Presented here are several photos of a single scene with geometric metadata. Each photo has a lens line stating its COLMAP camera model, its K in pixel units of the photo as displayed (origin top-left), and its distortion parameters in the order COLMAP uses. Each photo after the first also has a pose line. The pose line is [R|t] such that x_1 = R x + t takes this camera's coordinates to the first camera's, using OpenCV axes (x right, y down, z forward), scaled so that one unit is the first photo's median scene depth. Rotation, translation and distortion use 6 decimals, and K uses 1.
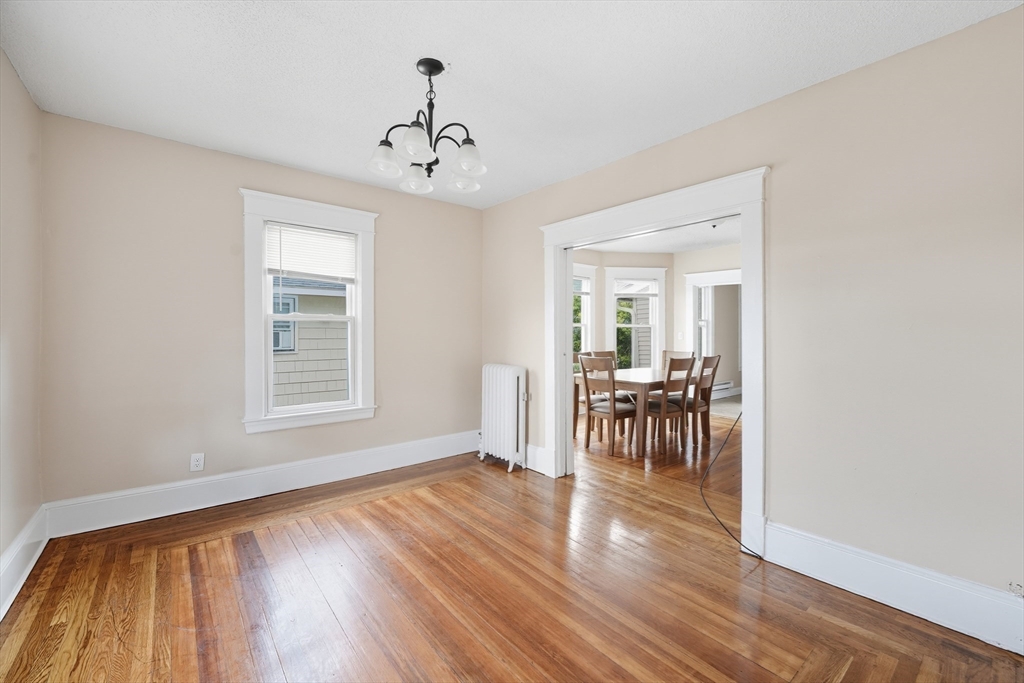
lens RADIAL K [[421.8, 0, 511.6], [0, 421.8, 338.6], [0, 0, 1]] dist [0.000785, -0.006136]
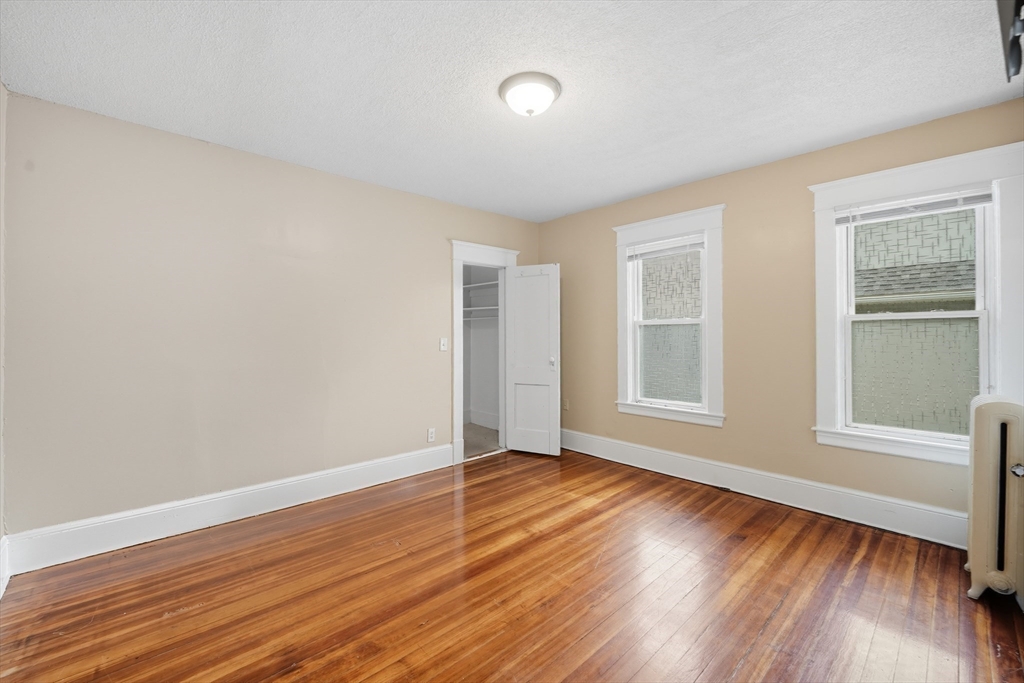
lens RADIAL K [[421.8, 0, 511.6], [0, 421.8, 338.6], [0, 0, 1]] dist [0.000785, -0.006136]
pose [[0.081773, -0.002016, -0.996649, 0.564541], [-0.009188, 0.999954, -0.002776, 0.000174], [0.996609, 0.009384, 0.081750, 0.465851]]
